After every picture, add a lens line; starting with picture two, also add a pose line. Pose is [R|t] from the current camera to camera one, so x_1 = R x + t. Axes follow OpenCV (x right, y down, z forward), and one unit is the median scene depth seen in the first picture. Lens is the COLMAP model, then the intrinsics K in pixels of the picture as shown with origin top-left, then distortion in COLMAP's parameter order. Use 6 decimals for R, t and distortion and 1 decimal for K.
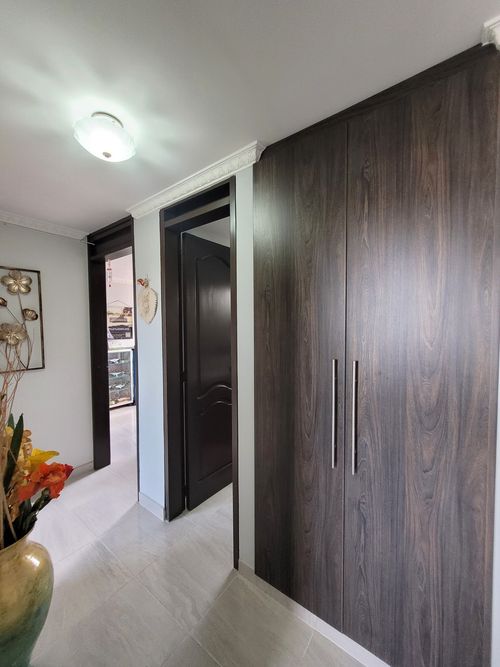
lens RADIAL K [[261.1, 0, 253.3], [0, 261.1, 335.2], [0, 0, 1]] dist [-0.000605, 0.000768]
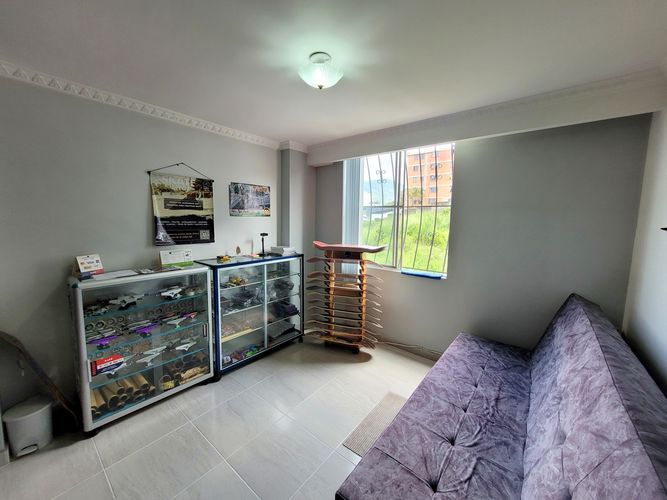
lens RADIAL K [[261.1, 0, 335.5], [0, 261.1, 244.5], [0, 0, 1]] dist [-0.000605, 0.000768]
pose [[0.998933, 0.029361, -0.035641, -0.812373], [-0.026836, 0.997231, 0.069350, -0.093169], [0.037579, -0.068319, 0.996956, 1.957488]]
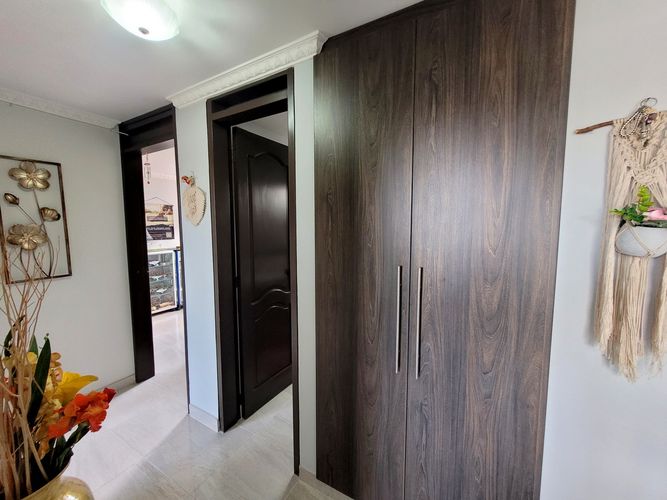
lens RADIAL K [[261.1, 0, 333.7], [0, 261.1, 244.9], [0, 0, 1]] dist [-0.000605, 0.000768]
pose [[0.992792, -0.006249, 0.119683, -0.044858], [0.000894, 0.998998, 0.044745, -0.026212], [-0.119843, -0.044315, 0.991803, 0.041651]]
